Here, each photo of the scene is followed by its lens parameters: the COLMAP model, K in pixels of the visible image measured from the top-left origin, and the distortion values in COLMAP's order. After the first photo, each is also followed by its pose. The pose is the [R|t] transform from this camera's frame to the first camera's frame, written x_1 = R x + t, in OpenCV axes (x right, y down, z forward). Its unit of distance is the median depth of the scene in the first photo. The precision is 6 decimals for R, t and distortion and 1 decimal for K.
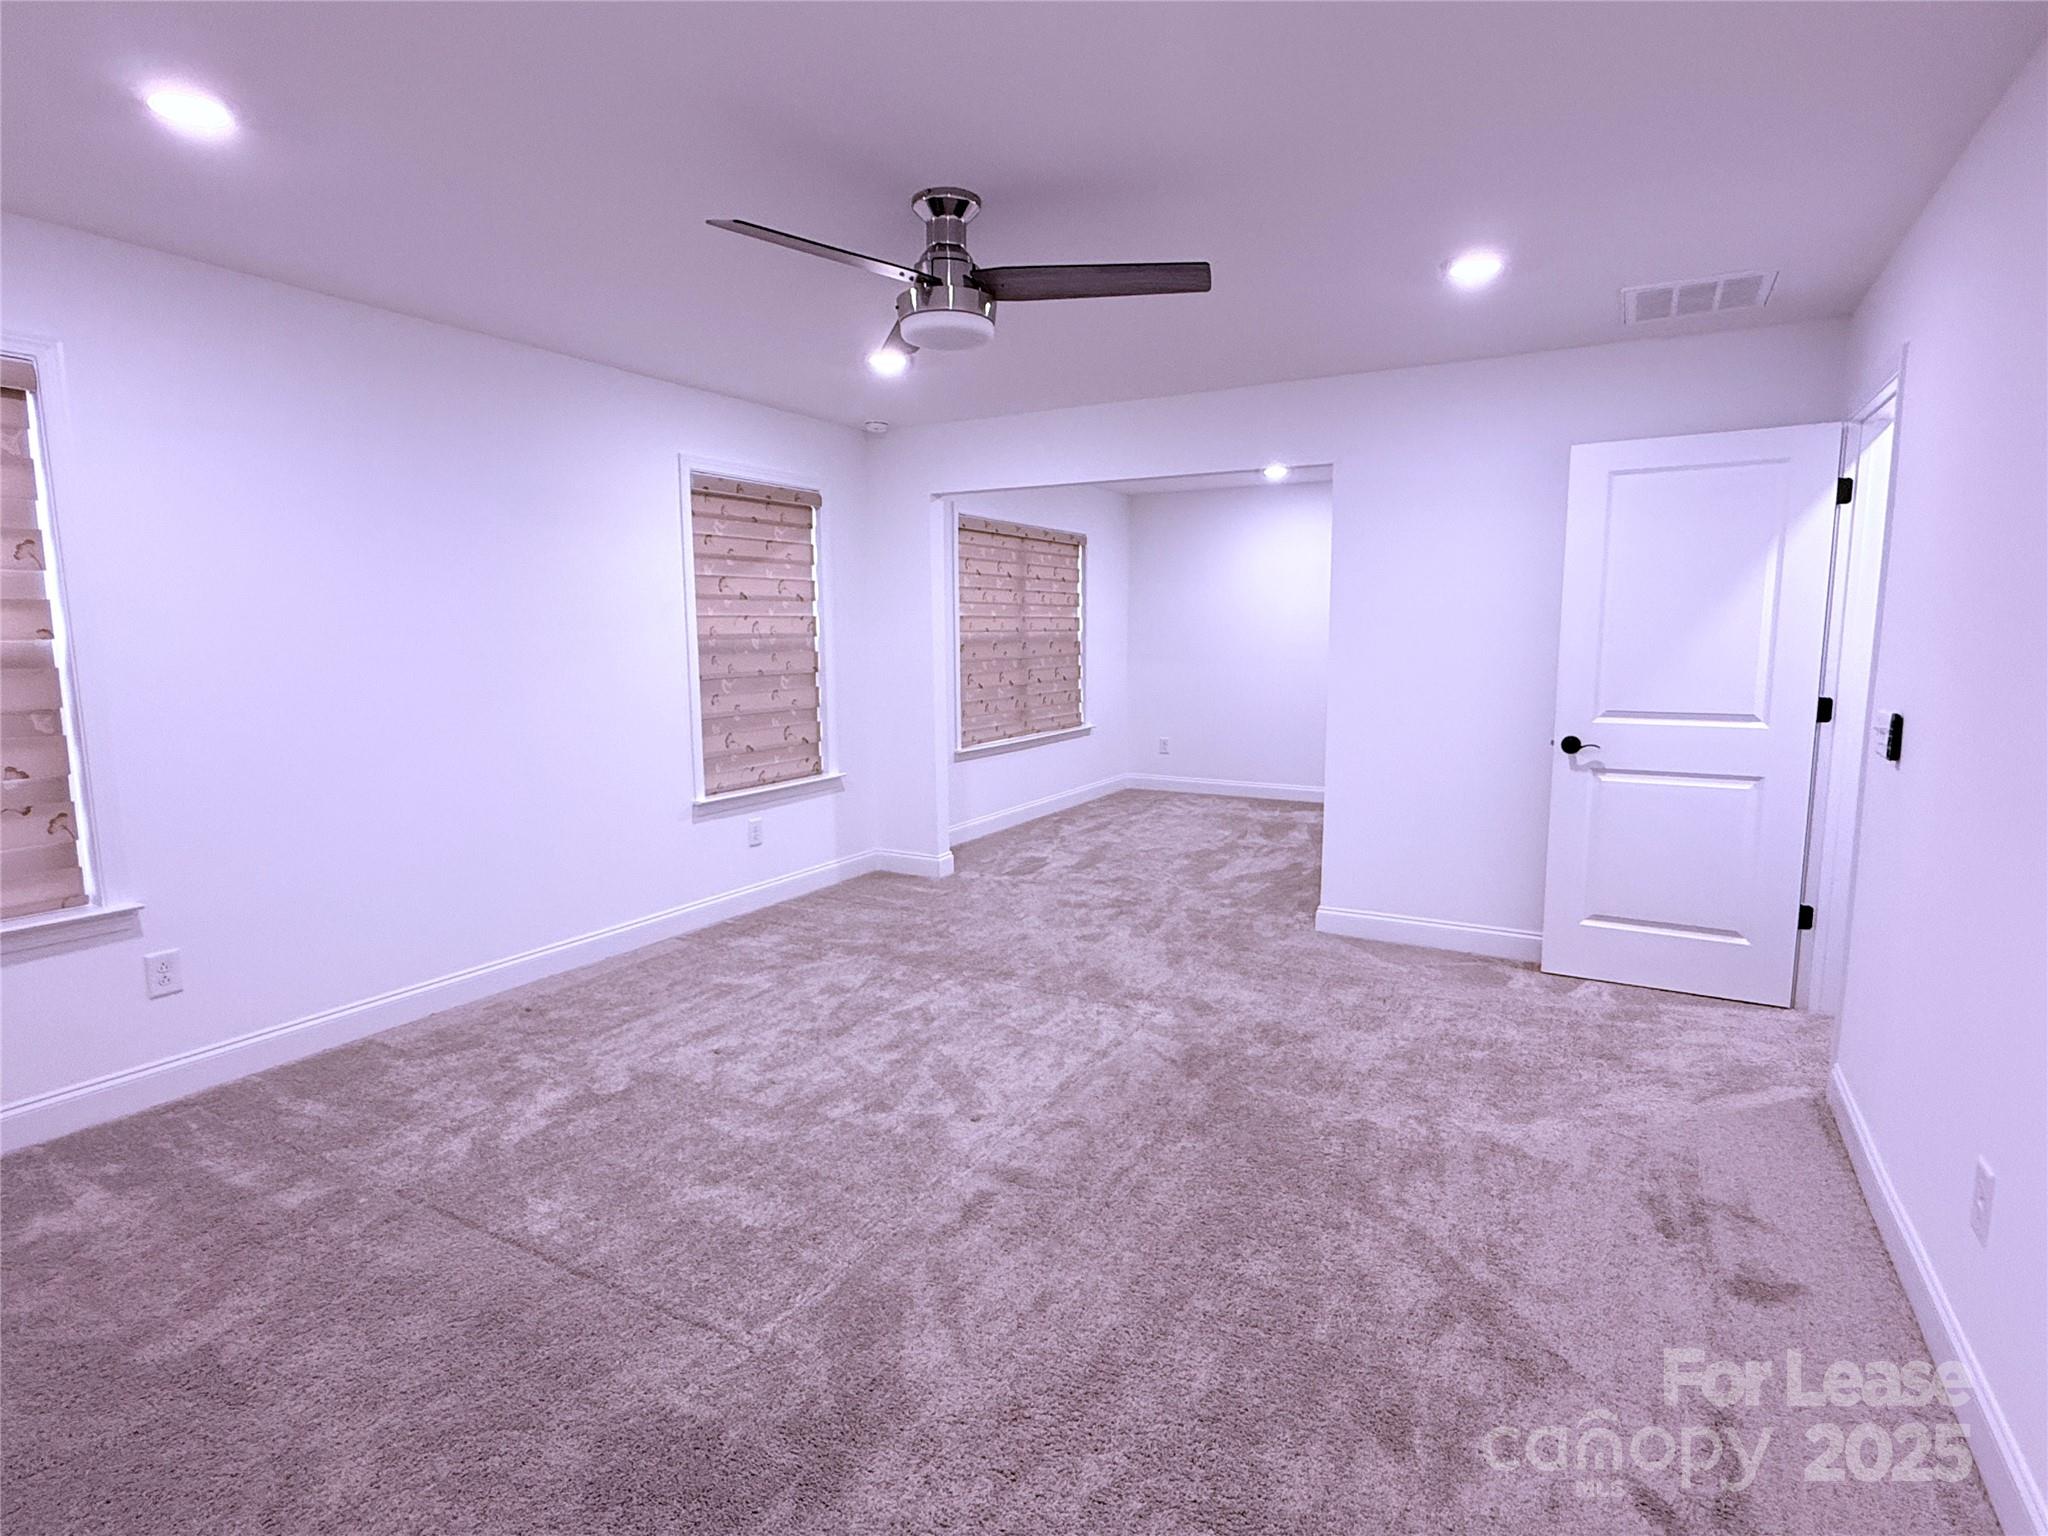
lens RADIAL K [[1054.9, 0, 1024.0], [0, 1054.9, 768.0], [0, 0, 1]] dist [0.000067, -0.001737]
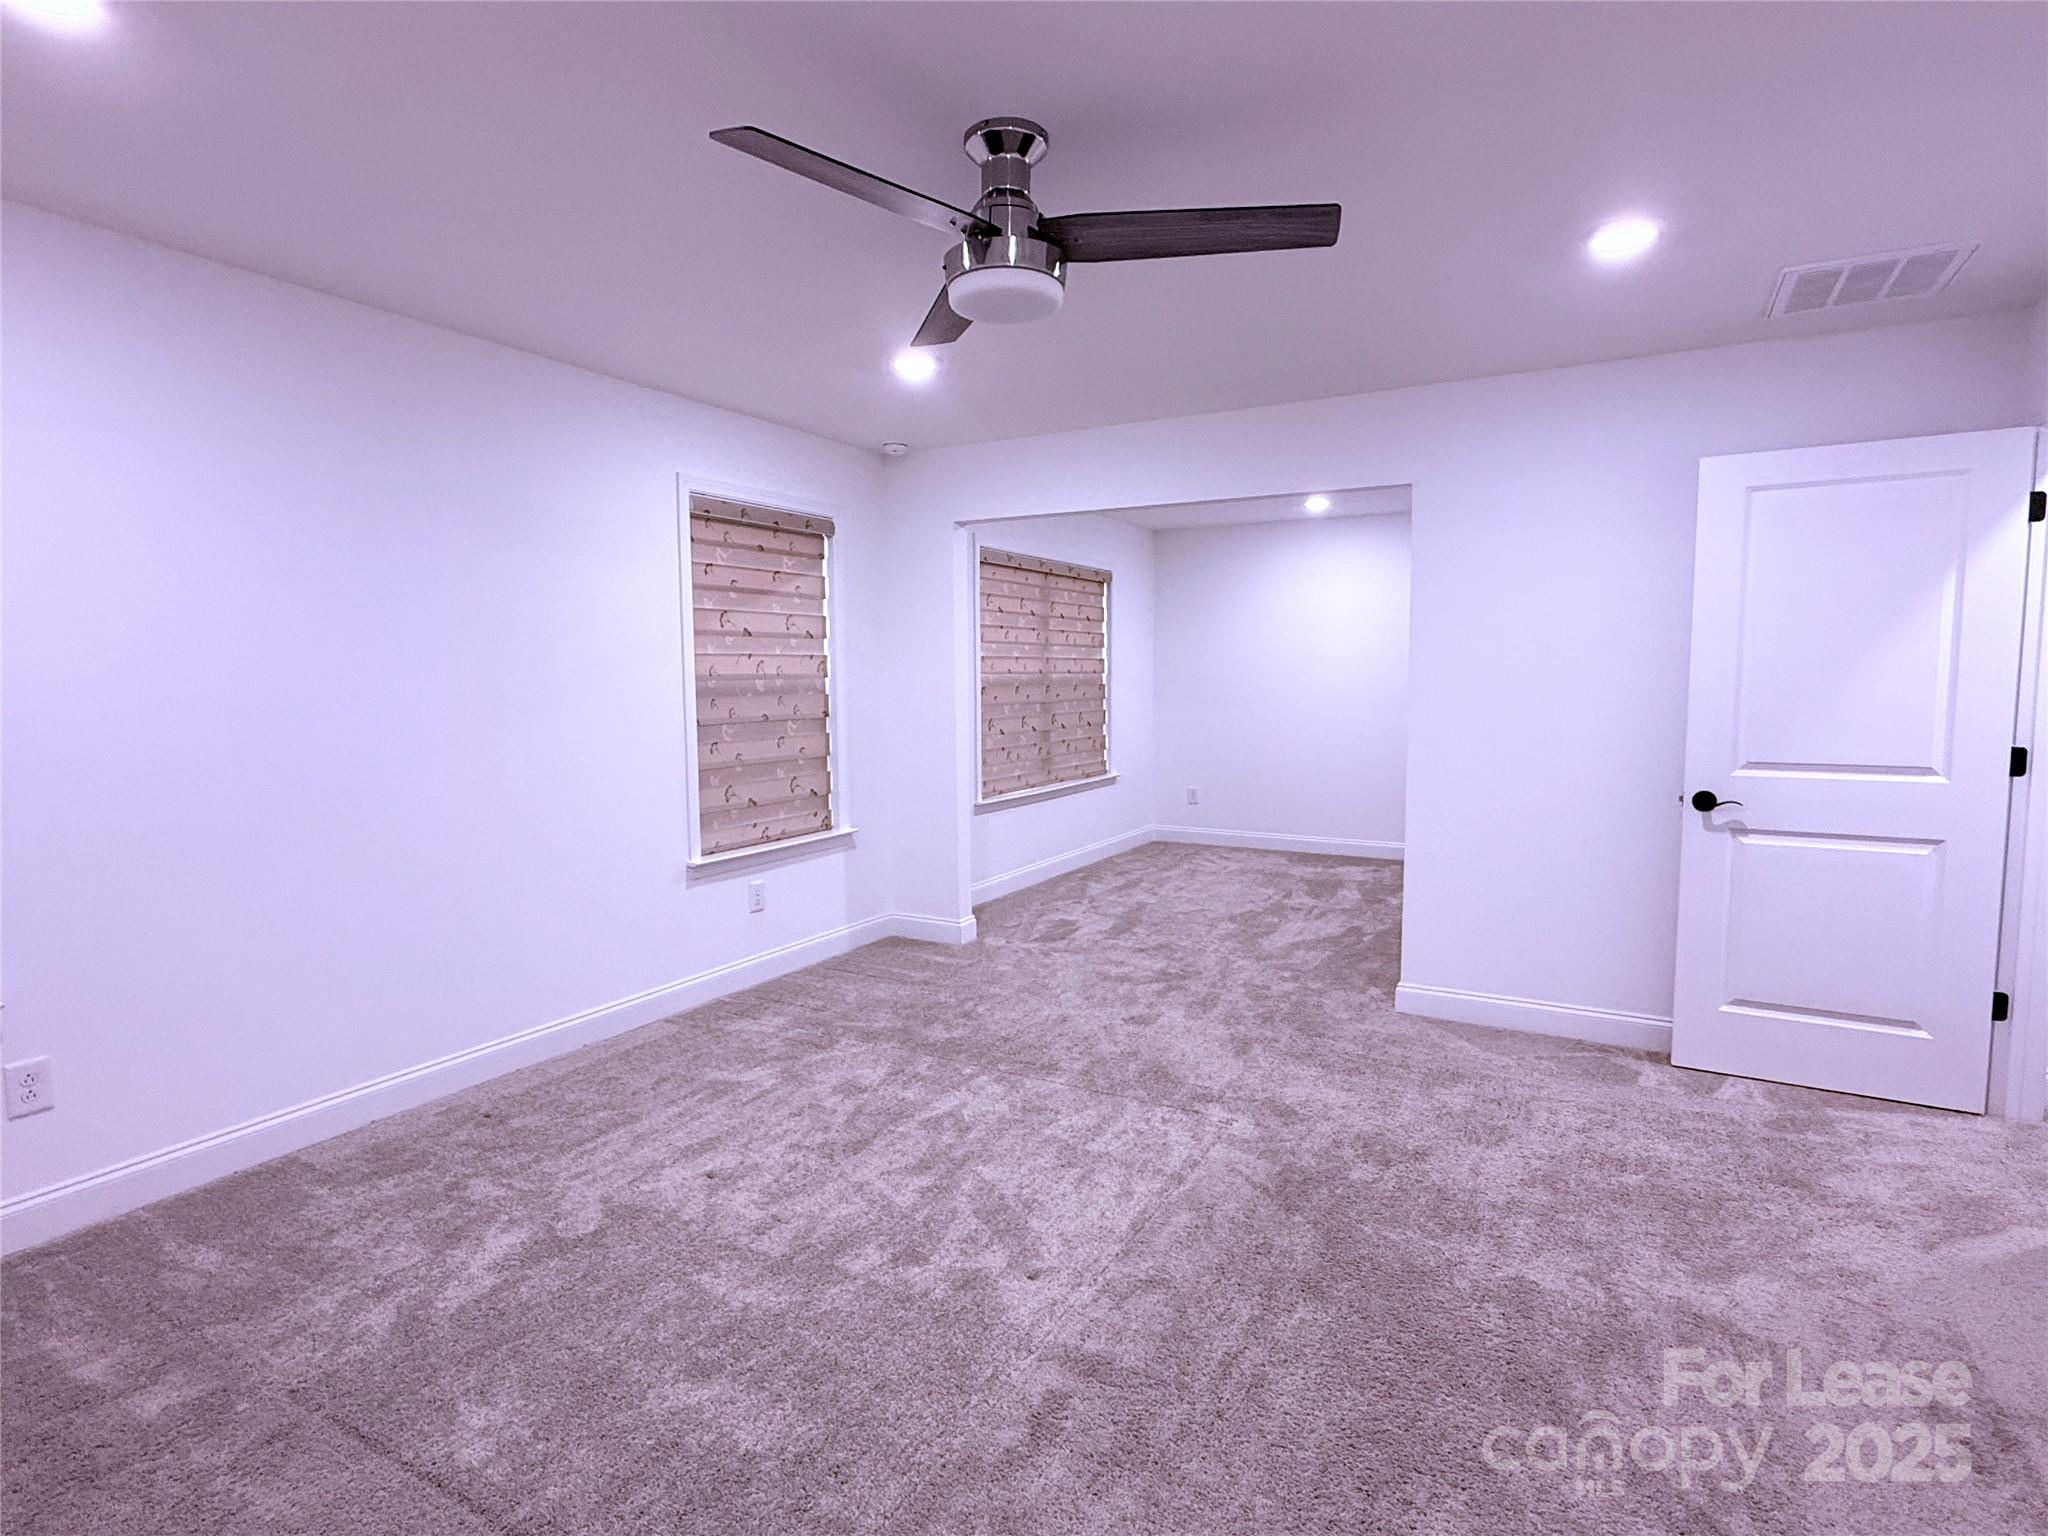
lens RADIAL K [[1054.9, 0, 1024.0], [0, 1054.9, 768.0], [0, 0, 1]] dist [0.000067, -0.001737]
pose [[1.000000, 0.000489, 0.000491, -0.031581], [-0.000467, 0.999108, -0.042235, -0.010118], [-0.000511, 0.042234, 0.999108, 0.110698]]
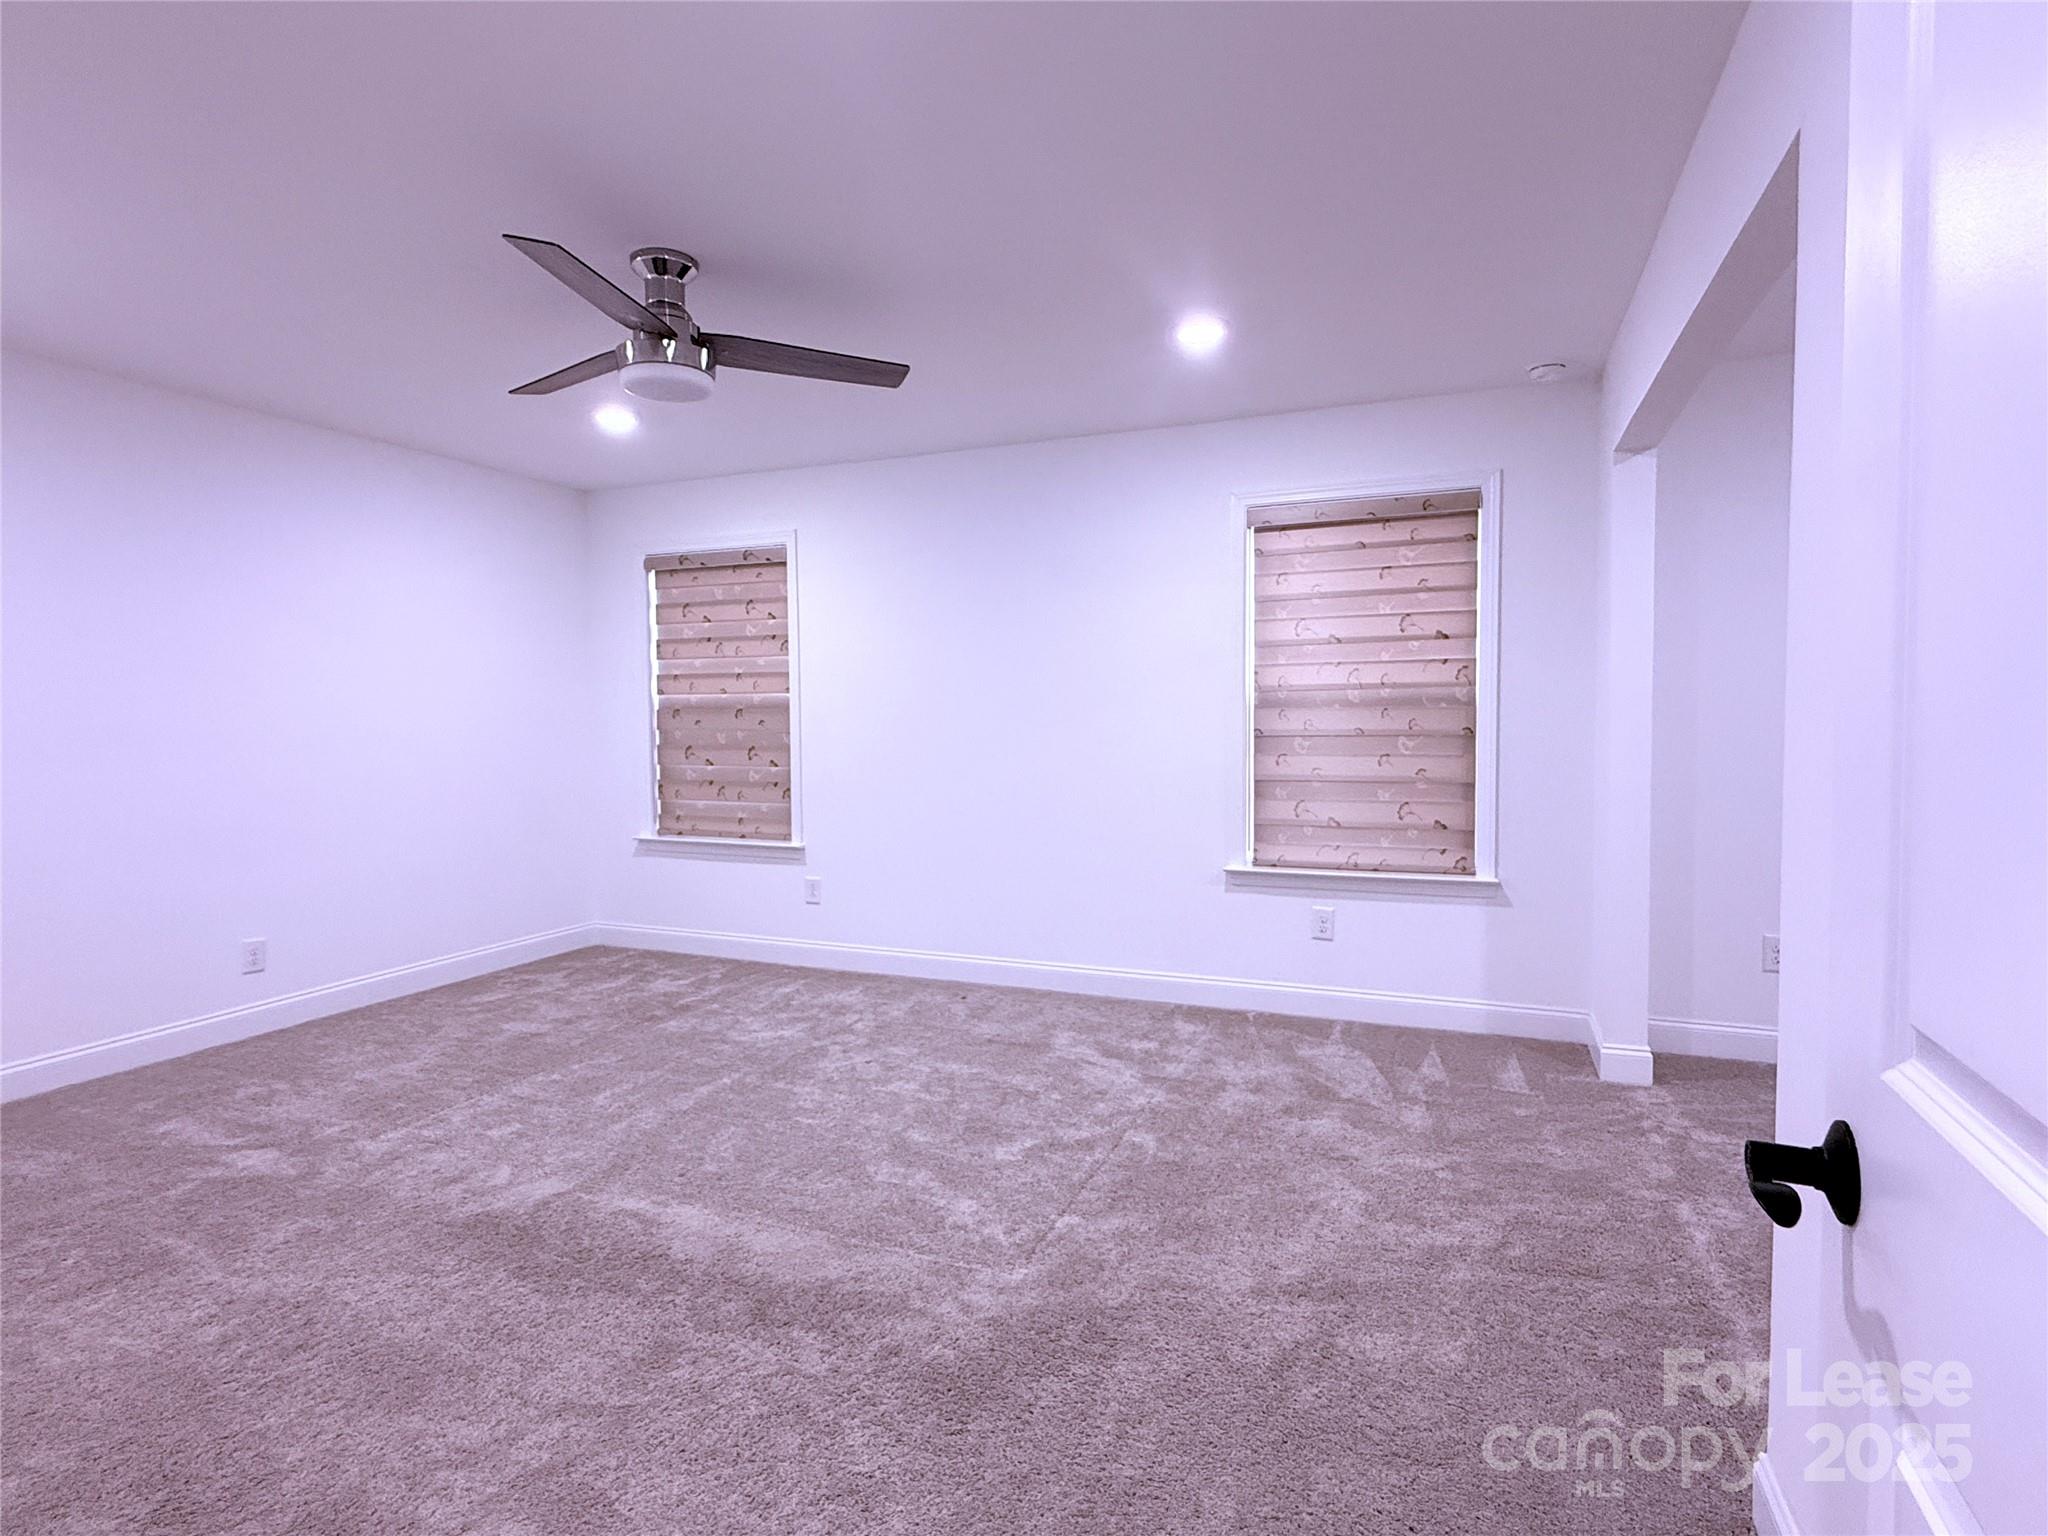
lens RADIAL K [[1054.9, 0, 1024.0], [0, 1054.9, 768.0], [0, 0, 1]] dist [0.000067, -0.001737]
pose [[0.129026, 0.056470, -0.990032, 0.545280], [-0.121798, 0.991720, 0.040693, -0.067191], [0.984133, 0.115334, 0.134835, 0.671891]]
